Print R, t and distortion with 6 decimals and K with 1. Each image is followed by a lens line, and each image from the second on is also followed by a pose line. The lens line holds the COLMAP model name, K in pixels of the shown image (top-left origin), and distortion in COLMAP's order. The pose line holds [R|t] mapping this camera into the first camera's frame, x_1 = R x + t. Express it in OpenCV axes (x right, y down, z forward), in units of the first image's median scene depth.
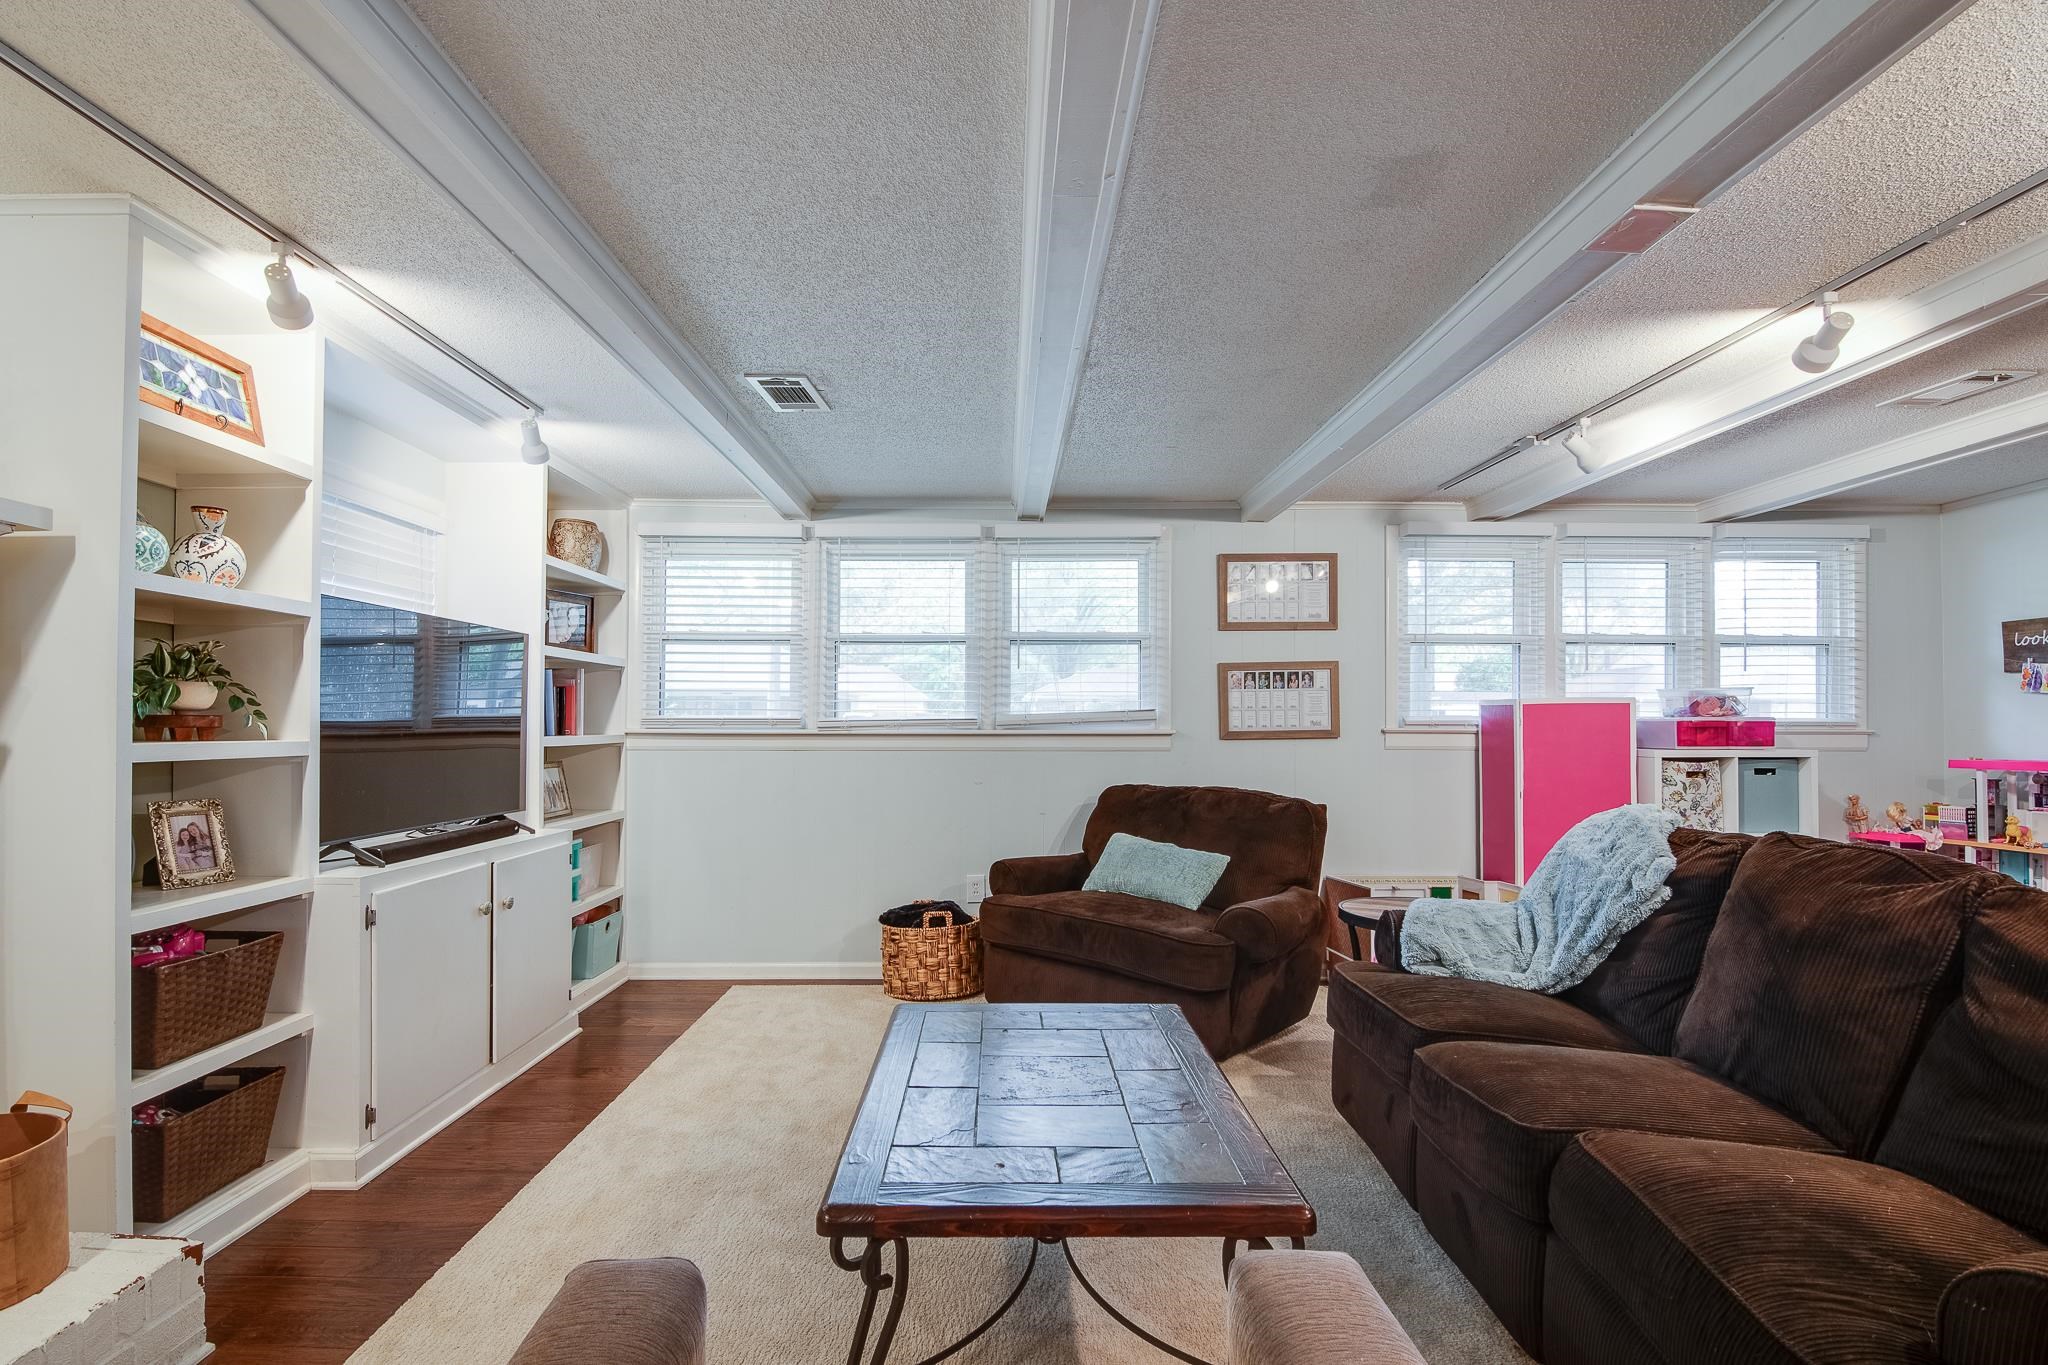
lens RADIAL K [[1020.5, 0, 987.2], [0, 1020.5, 713.2], [0, 0, 1]] dist [-0.001291, -0.013789]
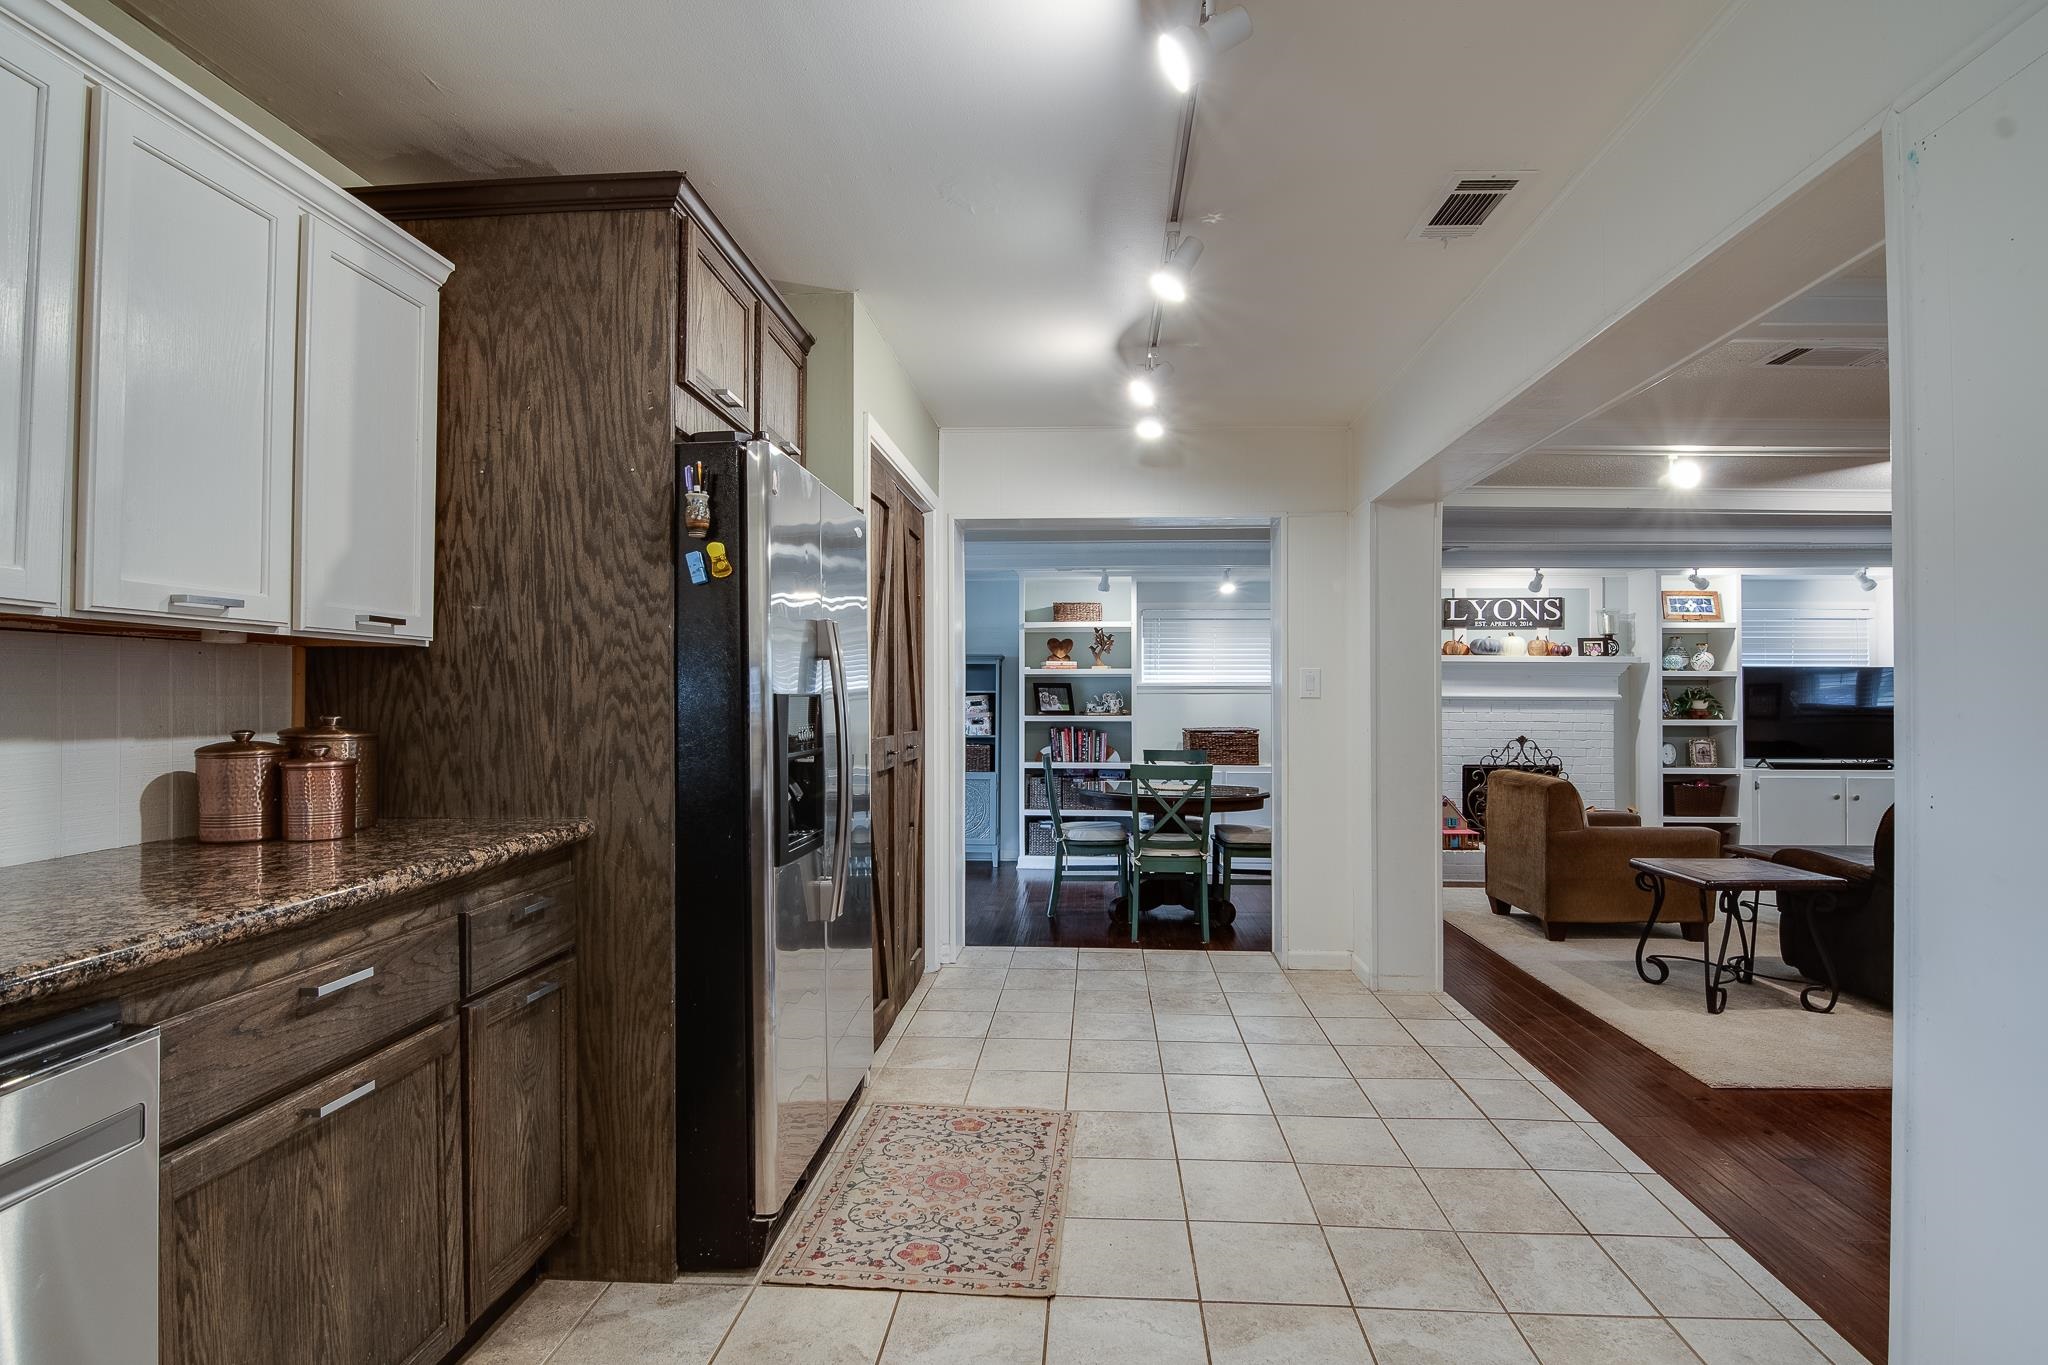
lens RADIAL K [[1054.8, 0, 1024.0], [0, 1054.8, 682.5], [0, 0, 1]] dist [-0.030344, -0.000506]
pose [[-0.057955, -0.019184, -0.998135, 1.350327], [0.008669, 0.999768, -0.019719, -0.022014], [0.998282, -0.009796, -0.057775, -0.468191]]
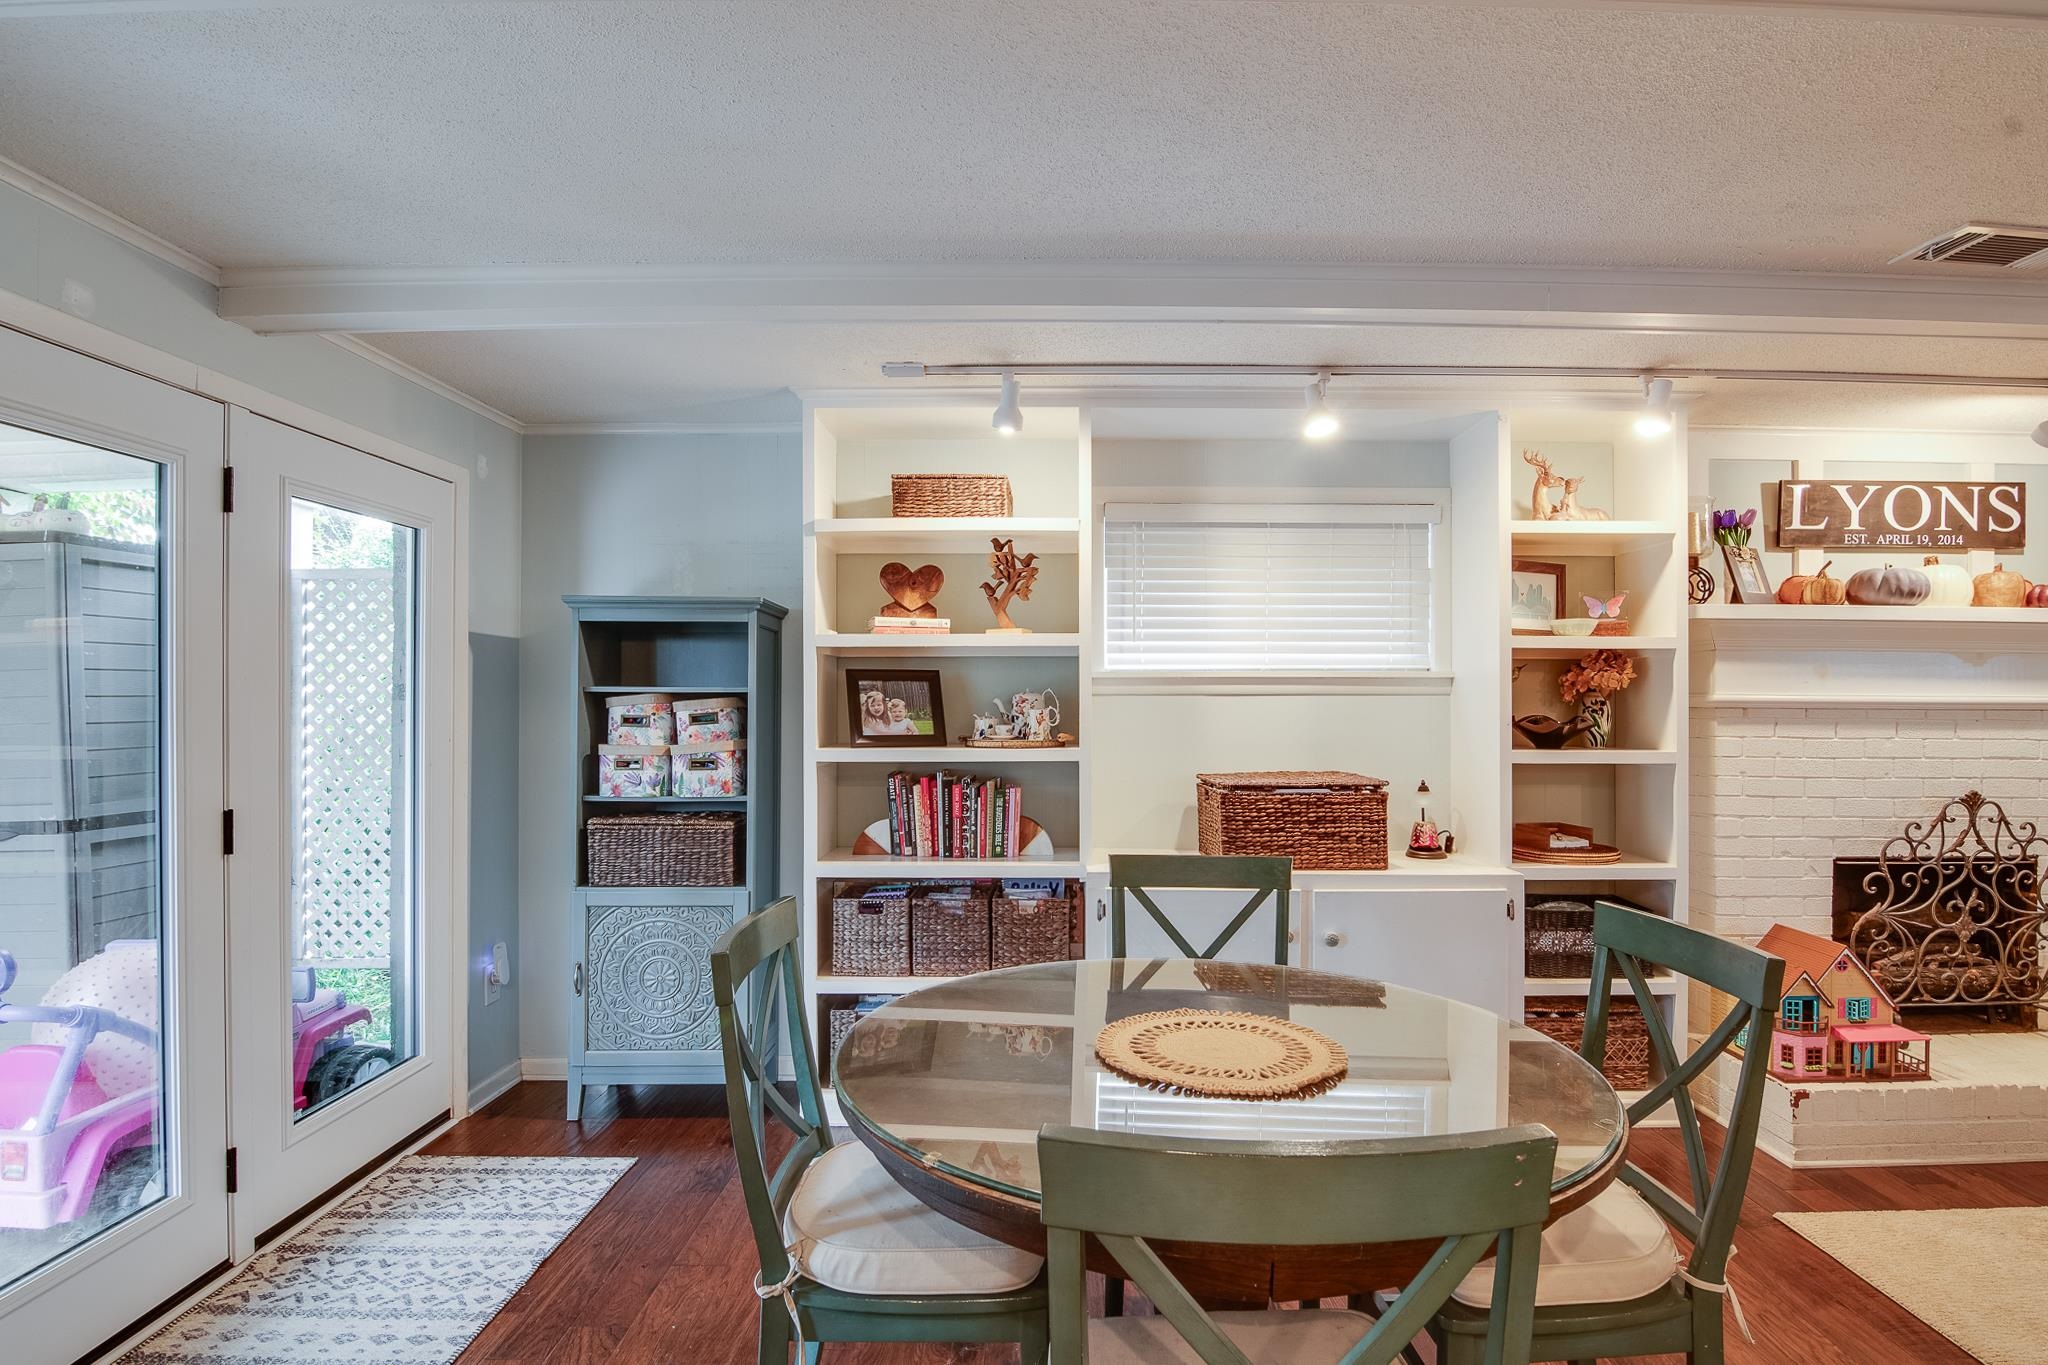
lens RADIAL K [[1022.9, 0, 1083.2], [0, 1022.9, 705.5], [0, 0, 1]] dist [-0.000027, -0.013418]
pose [[0.035024, 0.003191, -0.999381, 0.286479], [0.009780, 0.999946, 0.003536, -0.031442], [0.999339, -0.009898, 0.034990, -0.413049]]
